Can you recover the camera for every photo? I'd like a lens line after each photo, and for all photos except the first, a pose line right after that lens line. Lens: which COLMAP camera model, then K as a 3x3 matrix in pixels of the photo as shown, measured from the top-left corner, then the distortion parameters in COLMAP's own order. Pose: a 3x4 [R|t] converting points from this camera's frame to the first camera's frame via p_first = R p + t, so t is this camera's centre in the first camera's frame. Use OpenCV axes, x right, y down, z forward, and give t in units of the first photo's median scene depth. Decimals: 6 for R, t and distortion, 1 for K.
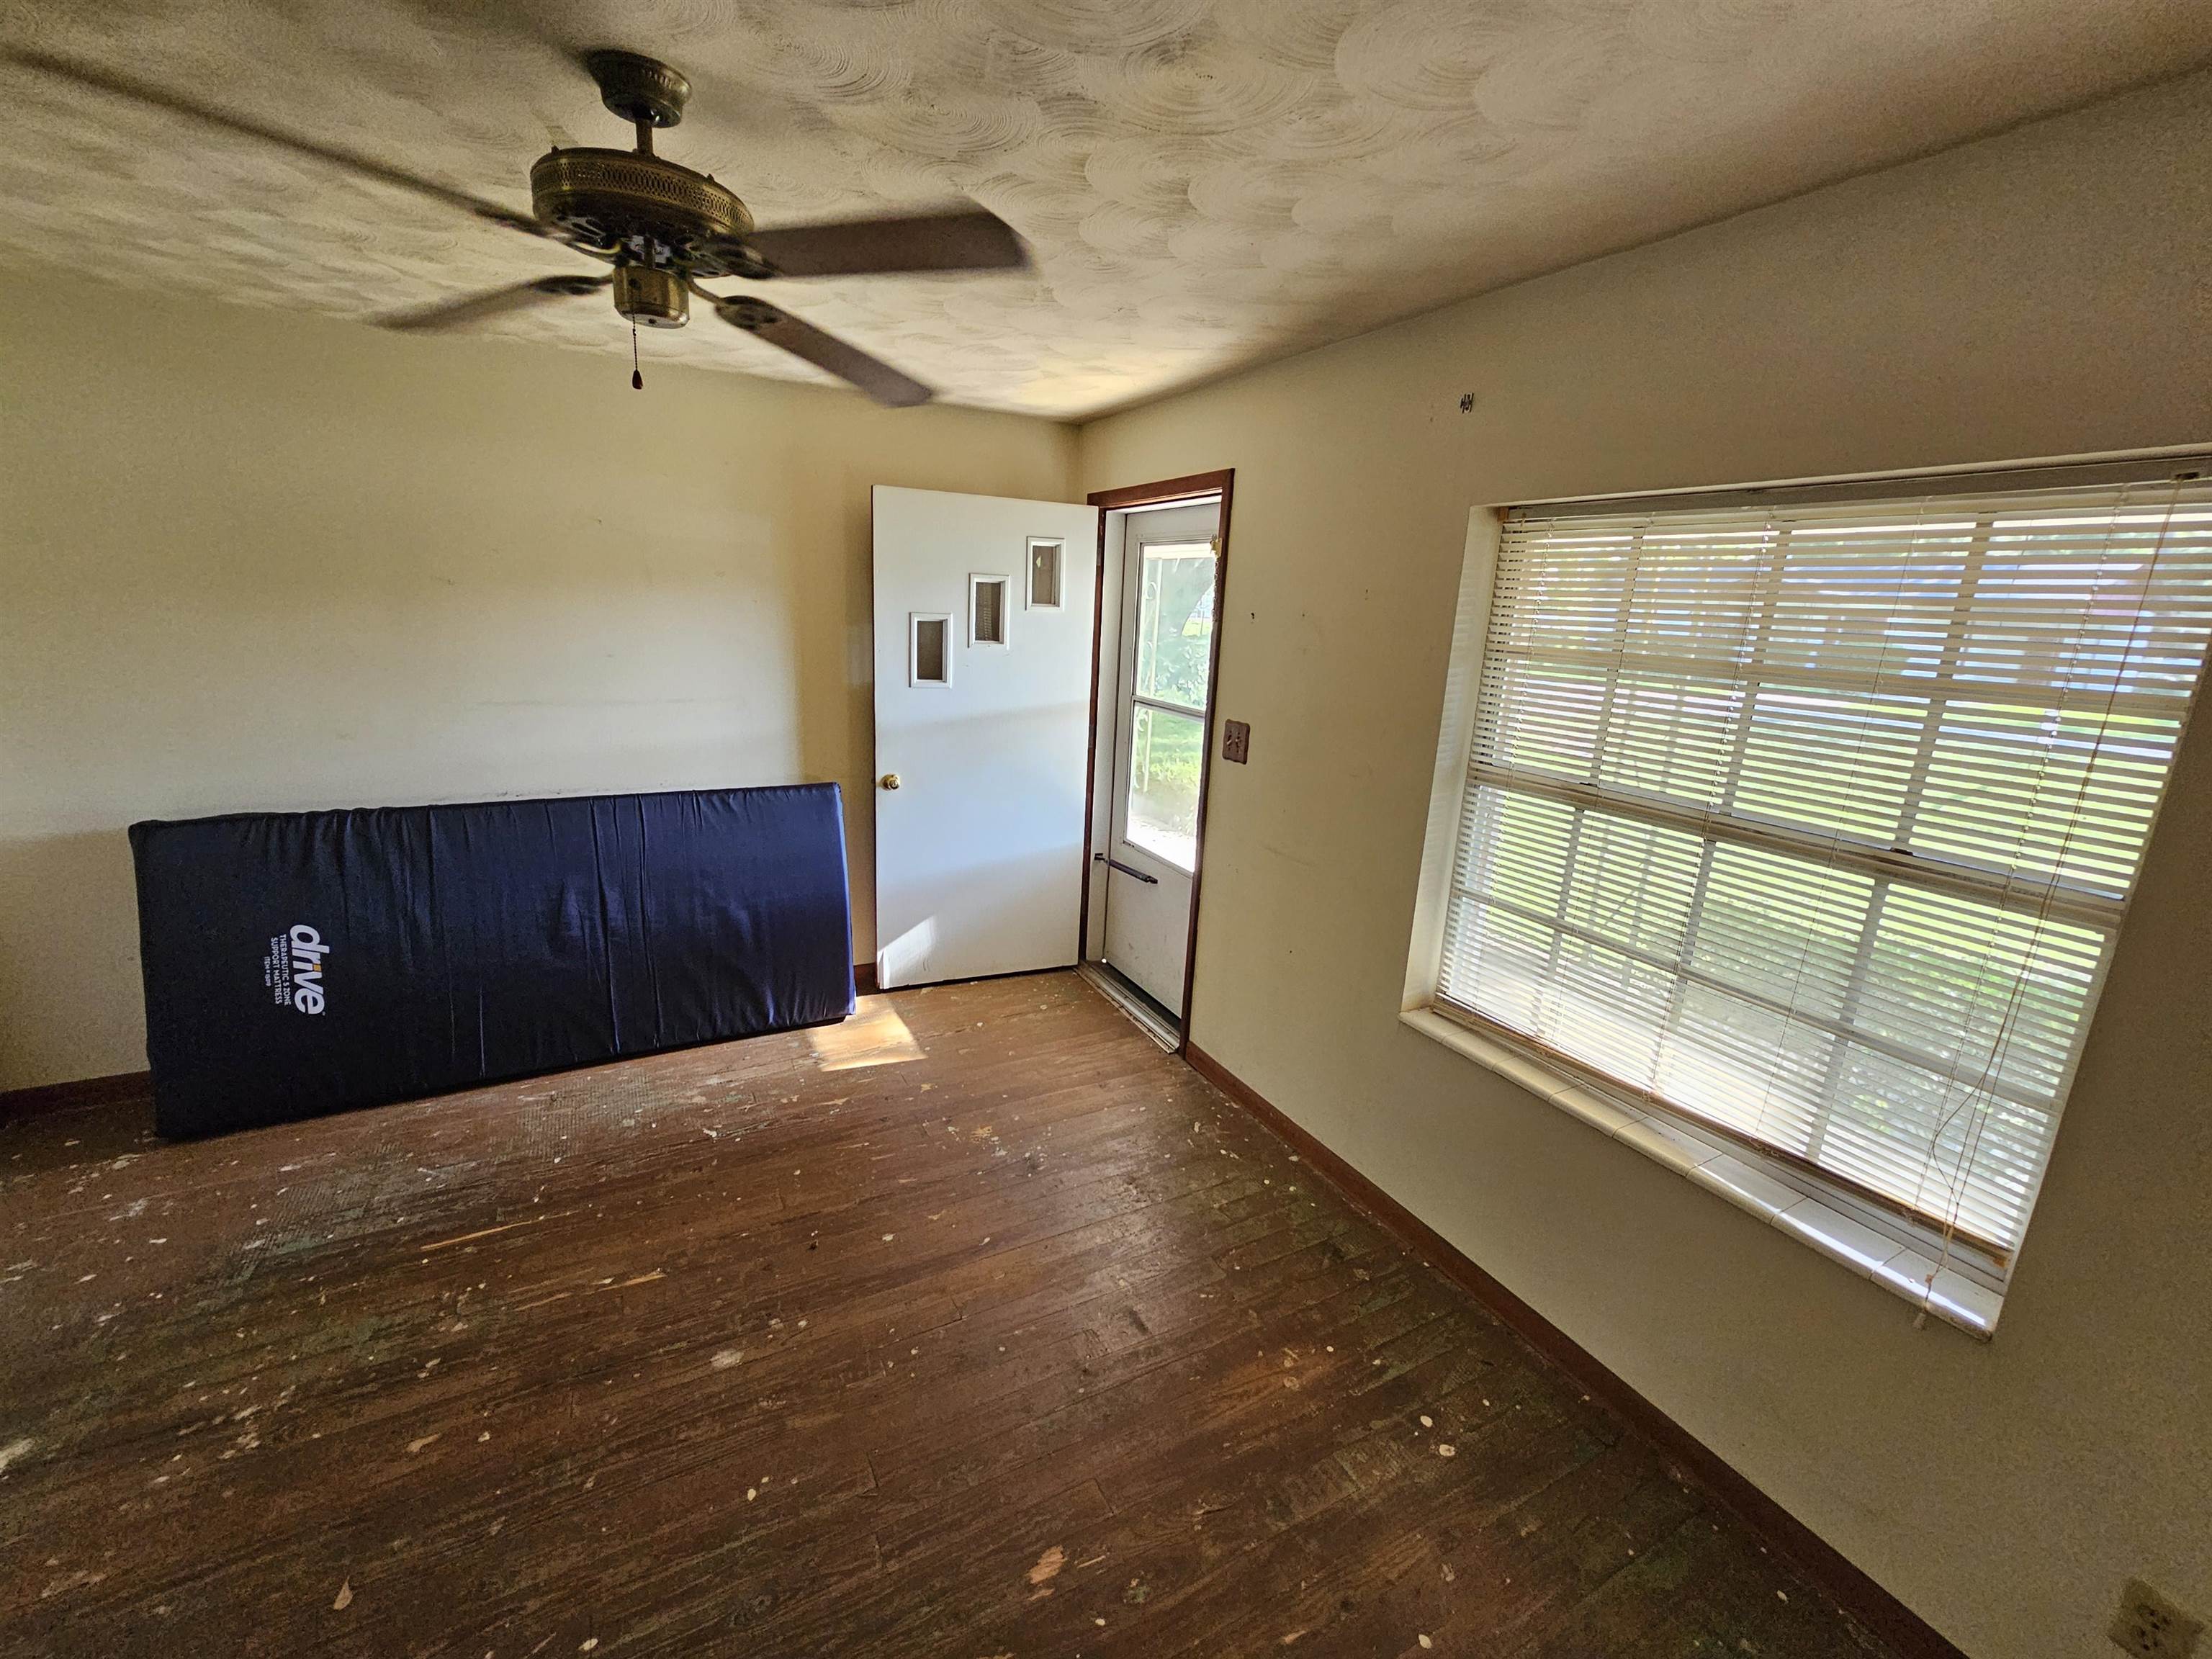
lens RADIAL K [[910.5, 0, 1108.8], [0, 910.5, 815.4], [0, 0, 1]] dist [-0.002494, 0.000489]
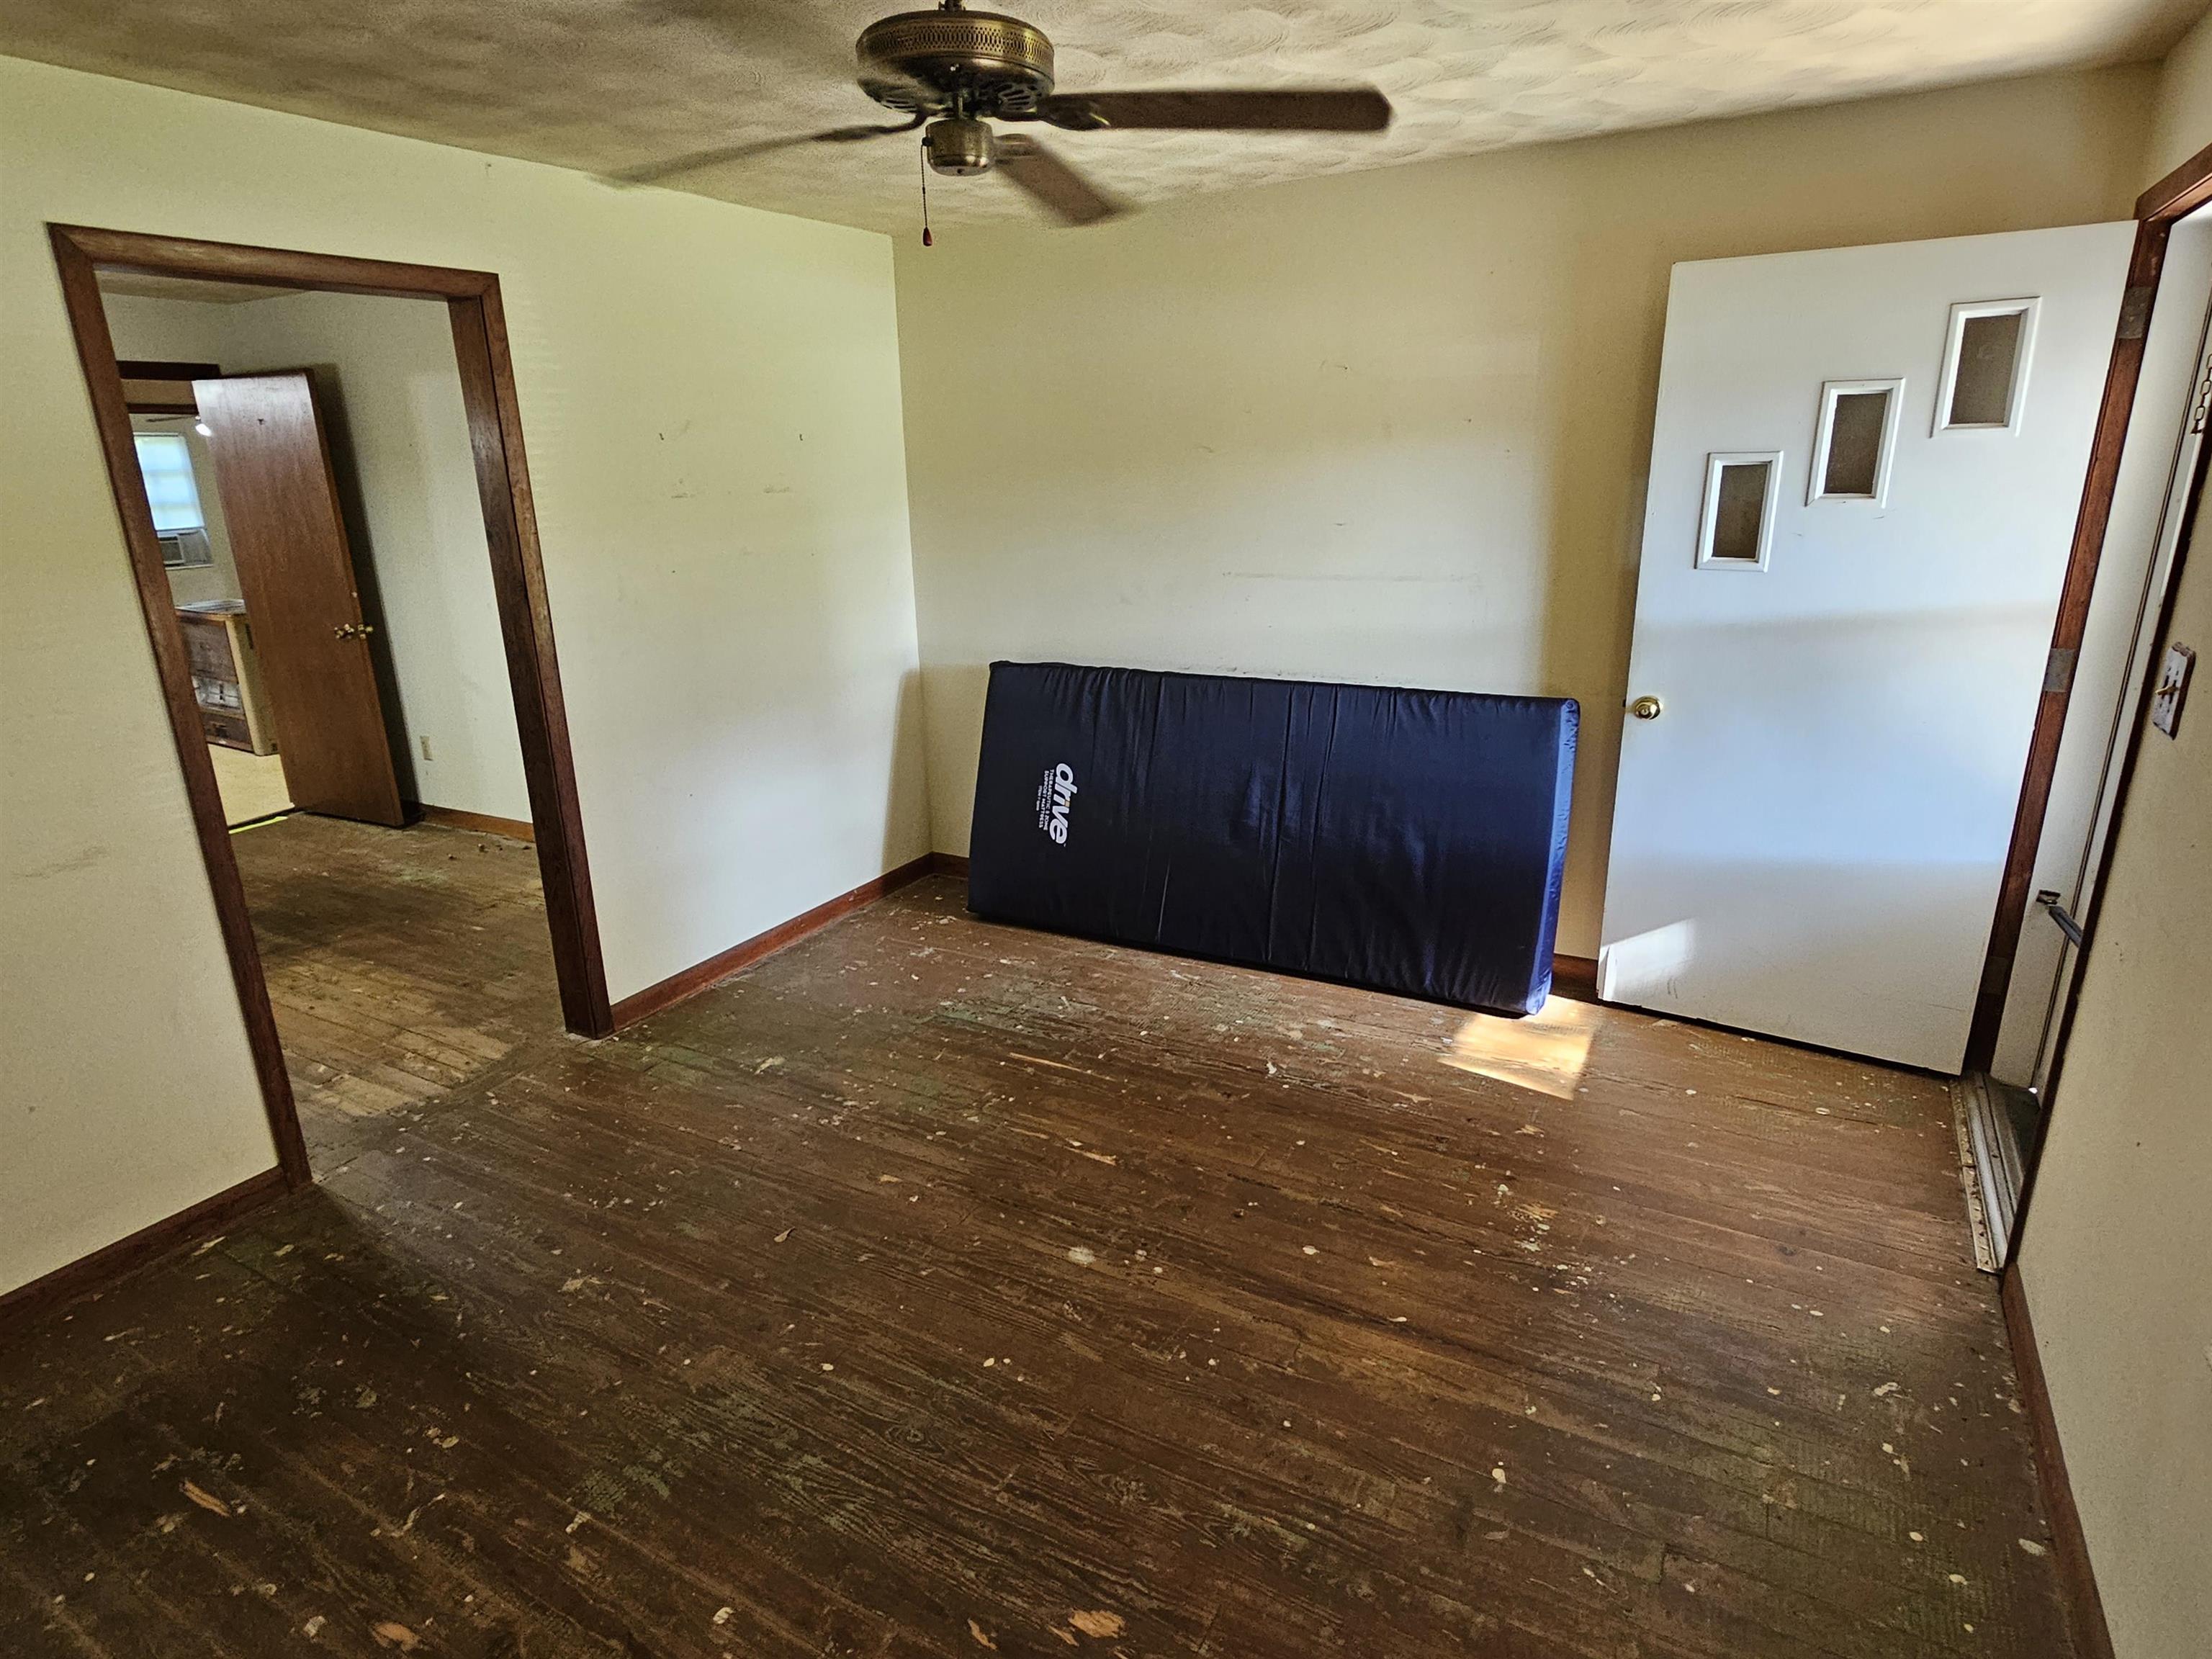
lens RADIAL K [[1213.3, 0, 1114.5], [0, 1213.3, 827.9], [0, 0, 1]] dist [0.000283, -0.001513]
pose [[0.536583, 0.195235, -0.820952, 0.384425], [-0.147233, 0.979605, 0.136732, -0.017085], [0.830904, 0.047503, 0.554384, 0.203754]]
